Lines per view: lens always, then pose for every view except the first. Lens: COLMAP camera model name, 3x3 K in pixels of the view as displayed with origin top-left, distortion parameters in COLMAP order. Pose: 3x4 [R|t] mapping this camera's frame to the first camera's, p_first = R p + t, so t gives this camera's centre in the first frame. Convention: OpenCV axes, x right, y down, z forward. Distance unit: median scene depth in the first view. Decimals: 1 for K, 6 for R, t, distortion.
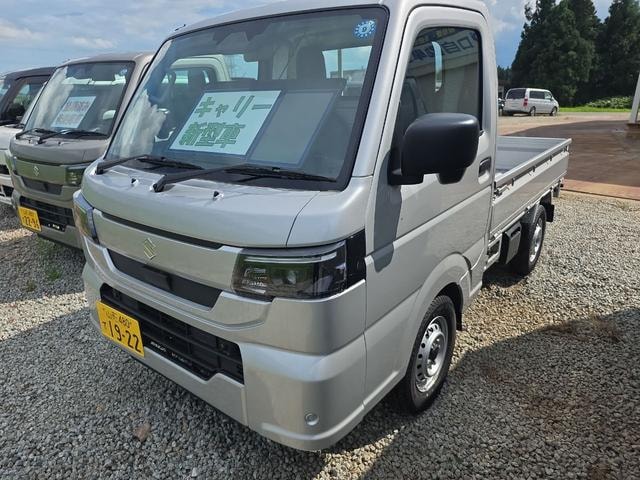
lens RADIAL K [[439.5, 0, 320.0], [0, 439.5, 240.0], [0, 0, 1]] dist [0.002327, 0.000854]
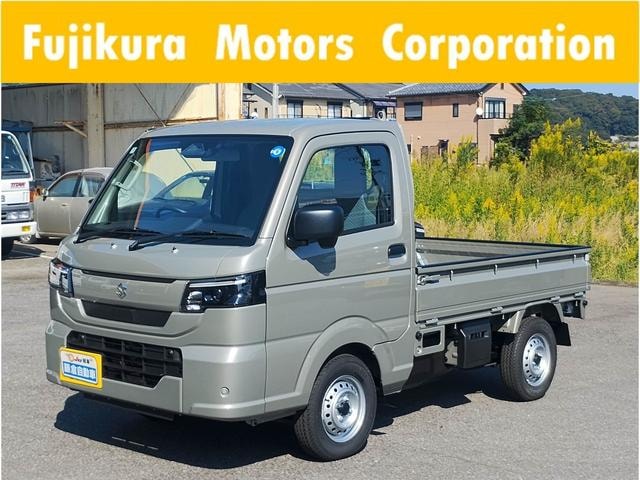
lens RADIAL K [[1070.3, 0, 320.0], [0, 1070.3, 240.0], [0, 0, 1]] dist [0.033465, 0.105244]
pose [[0.997160, 0.038322, -0.064833, 0.475687], [-0.053714, 0.965296, -0.255575, 0.739380], [0.052789, 0.258331, 0.964613, -2.406296]]
